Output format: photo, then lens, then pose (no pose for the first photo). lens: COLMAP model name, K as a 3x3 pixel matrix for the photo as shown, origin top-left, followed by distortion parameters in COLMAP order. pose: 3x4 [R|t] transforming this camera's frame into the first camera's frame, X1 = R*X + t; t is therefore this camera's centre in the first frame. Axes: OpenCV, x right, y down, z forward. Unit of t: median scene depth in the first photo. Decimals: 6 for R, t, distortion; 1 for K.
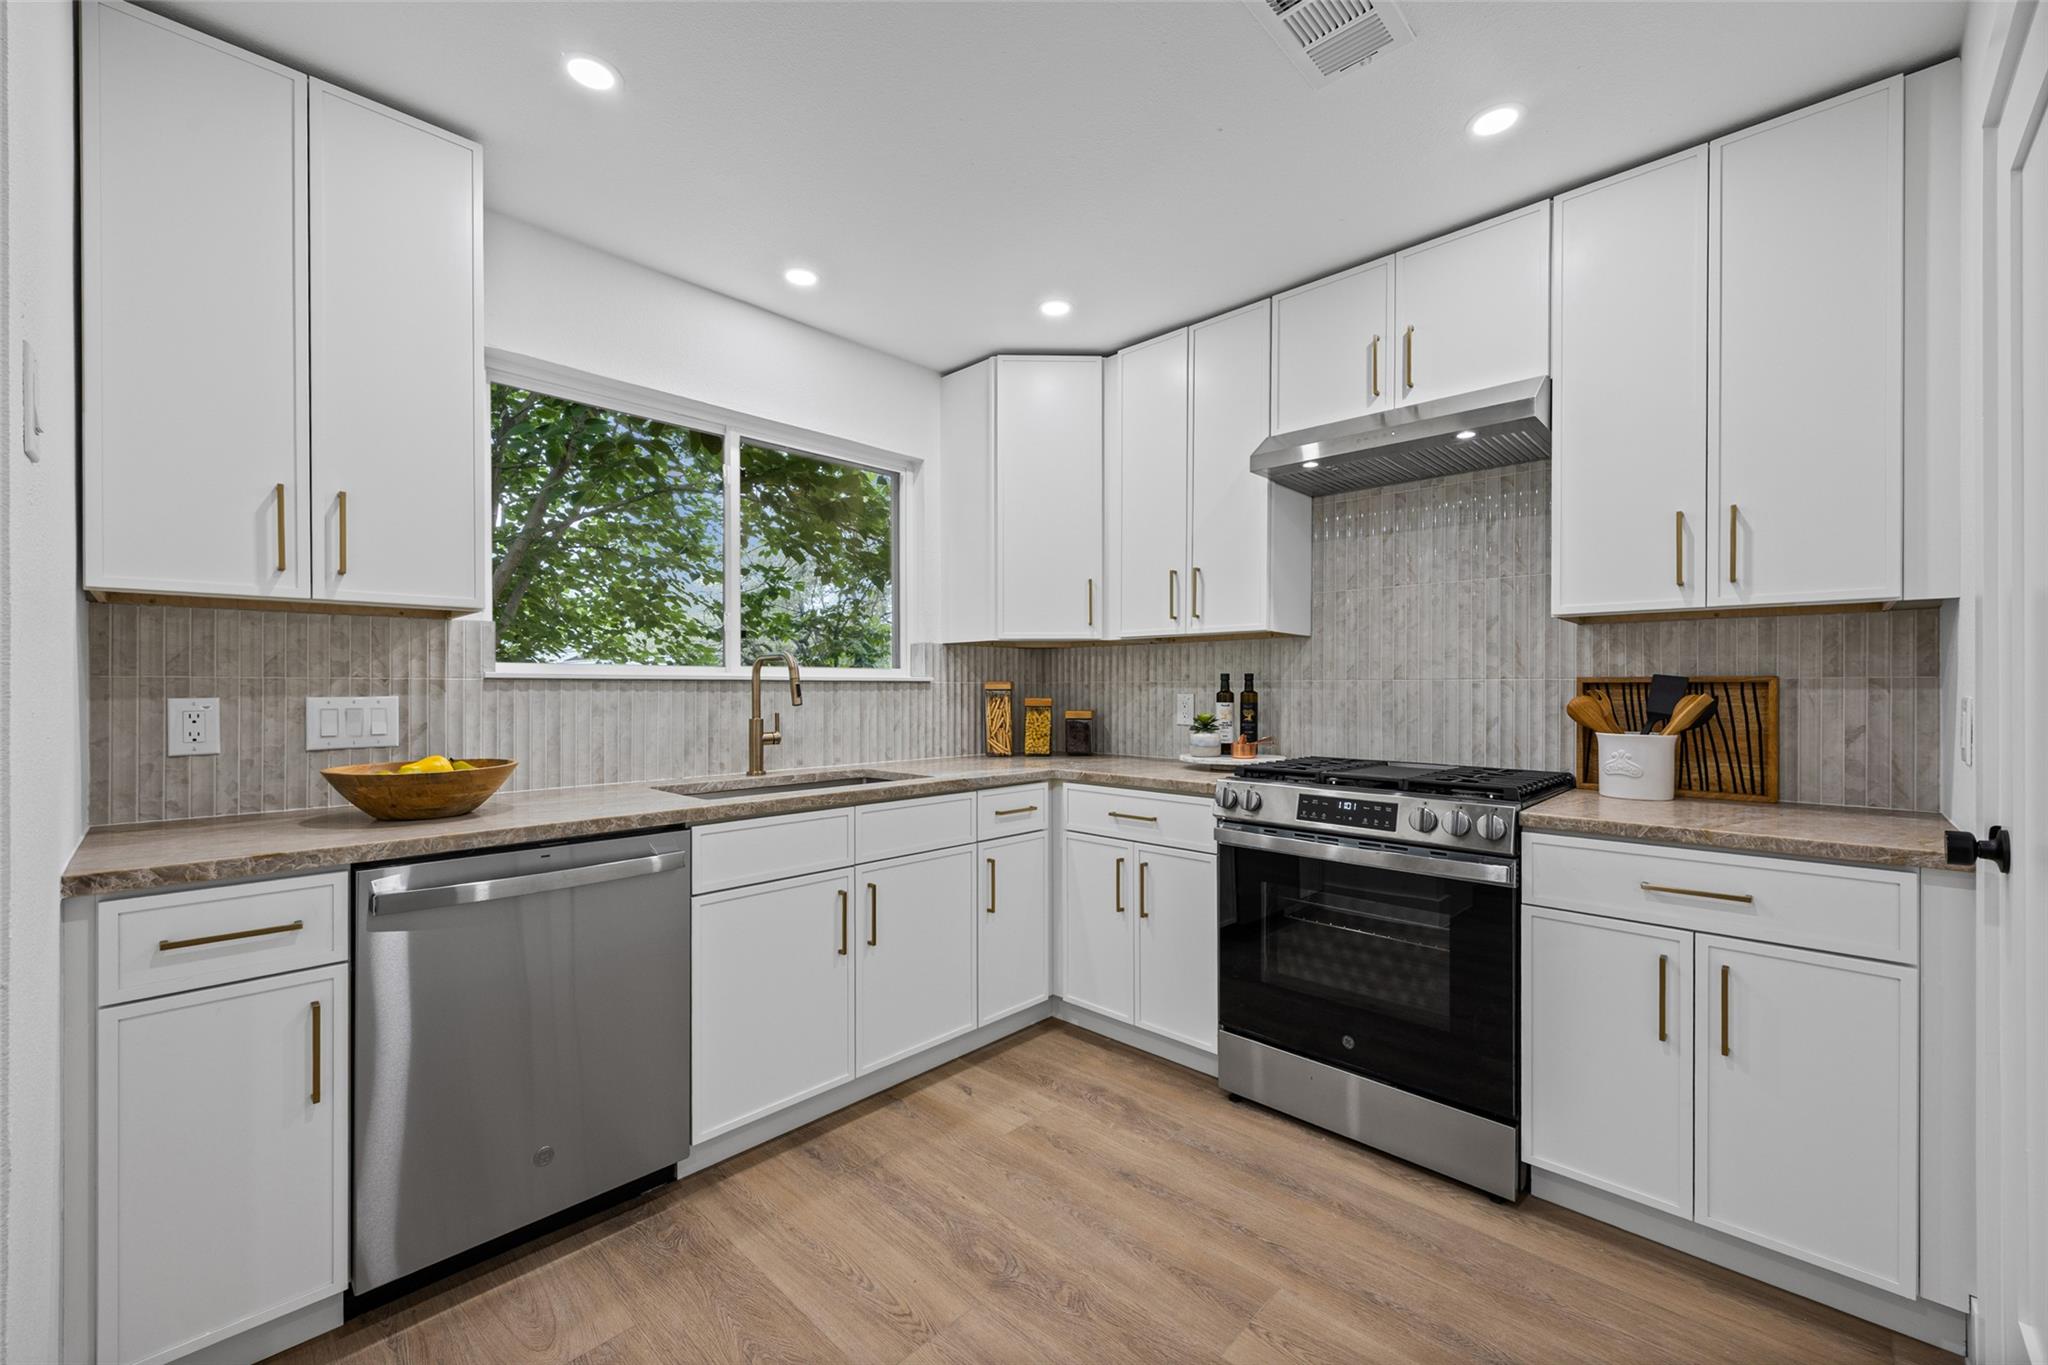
lens RADIAL K [[795.8, 0, 1026.1], [0, 795.8, 687.1], [0, 0, 1]] dist [-0.008046, -0.000178]
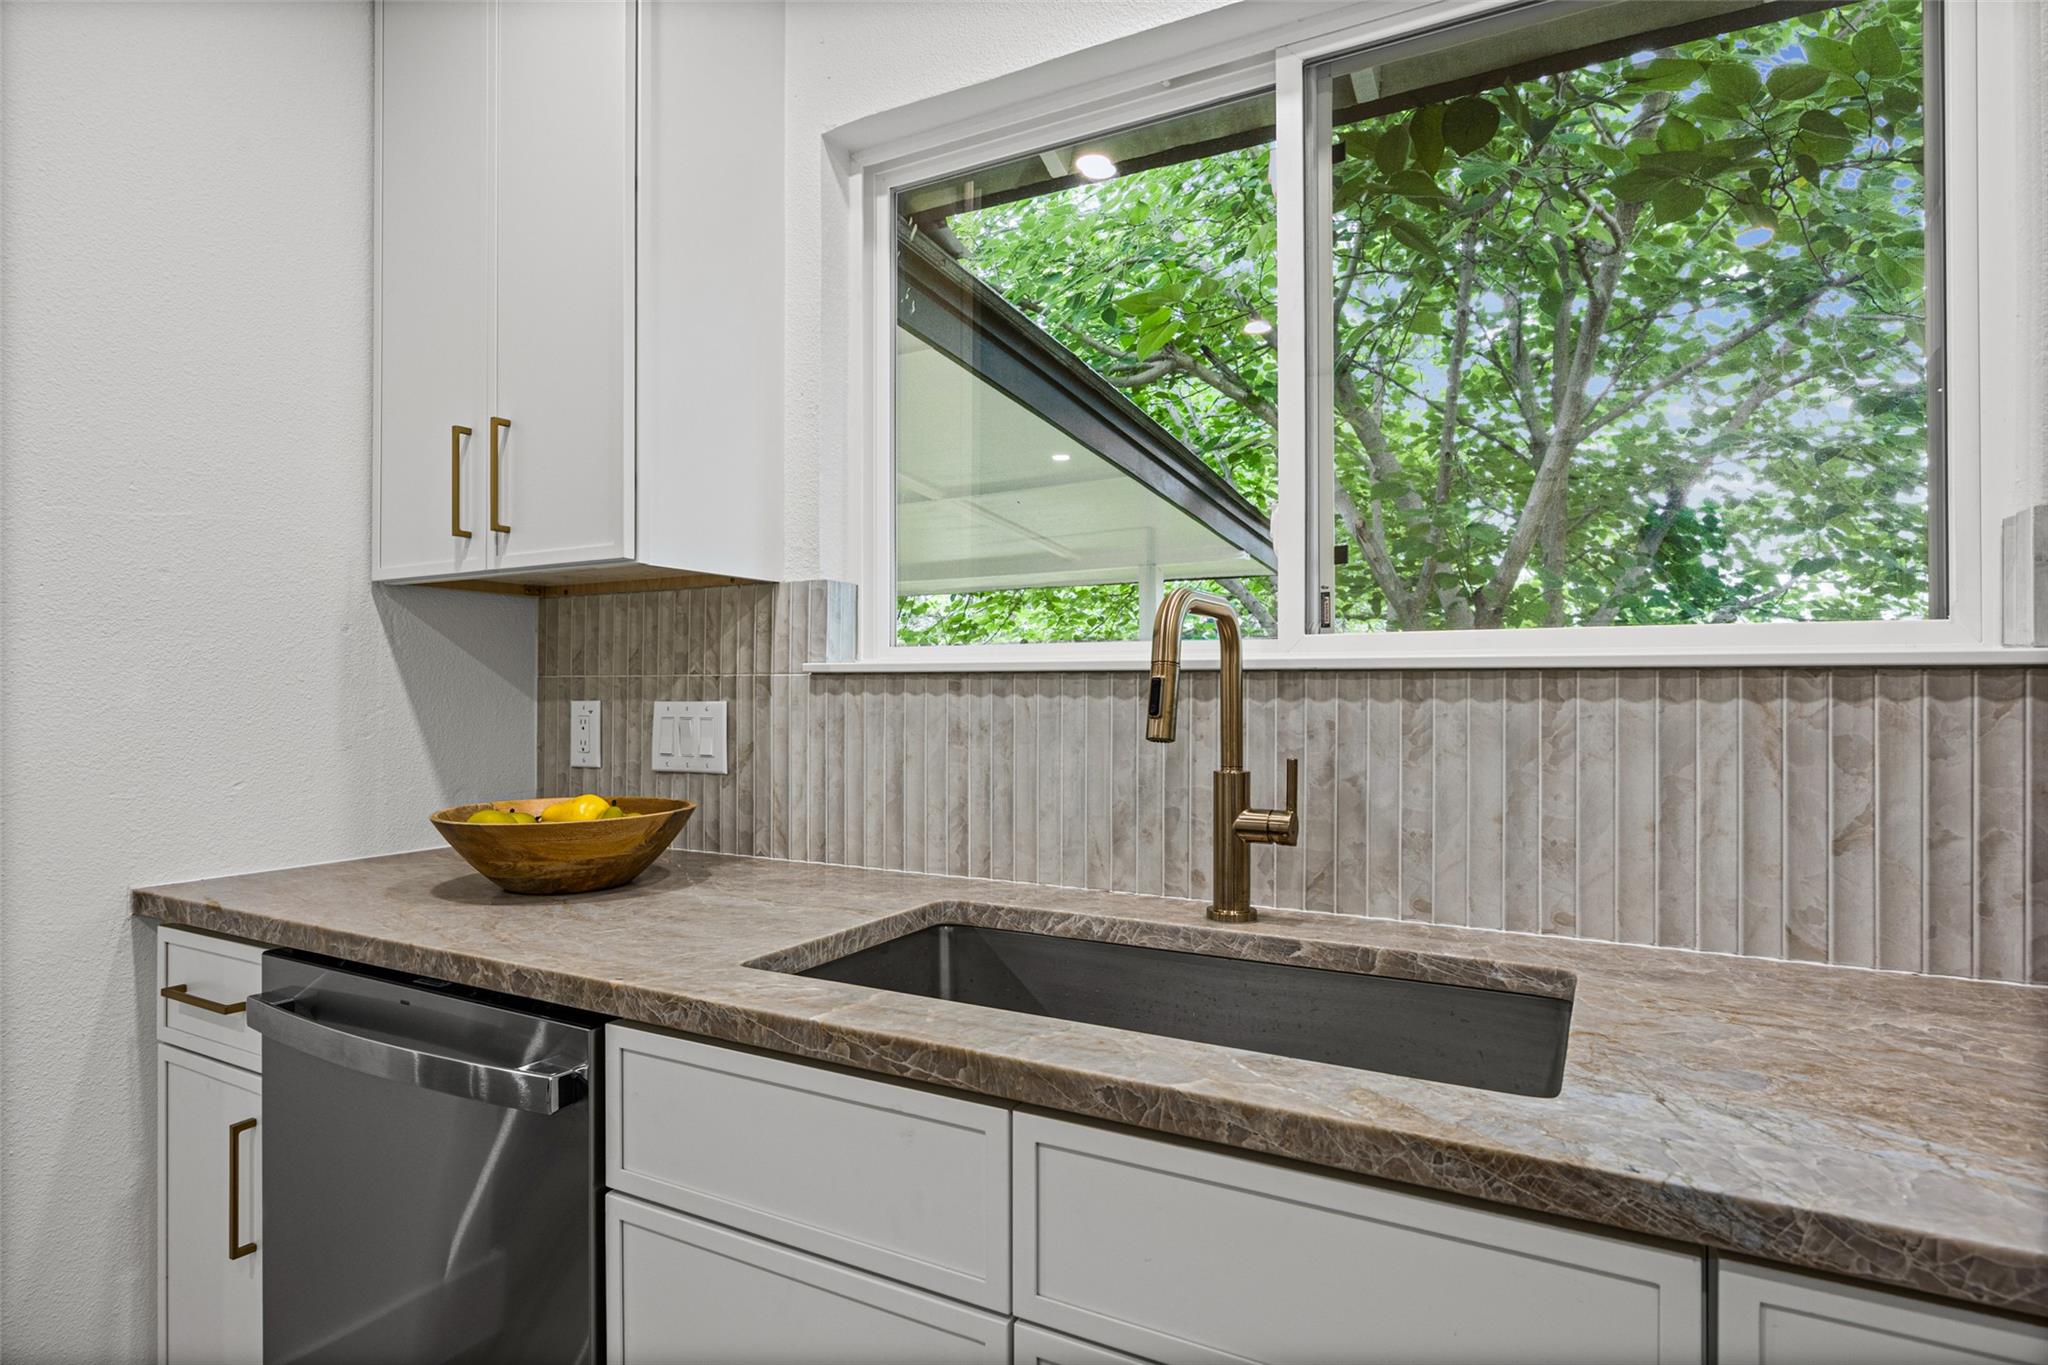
lens RADIAL K [[1073.1, 0, 1023.9], [0, 1073.1, 690.3], [0, 0, 1]] dist [-0.000131, -0.000176]
pose [[0.265390, 0.001000, -0.964141, 0.147308], [-0.000488, 0.999999, 0.000903, 0.001141], [0.964141, 0.000231, 0.265391, 0.879694]]
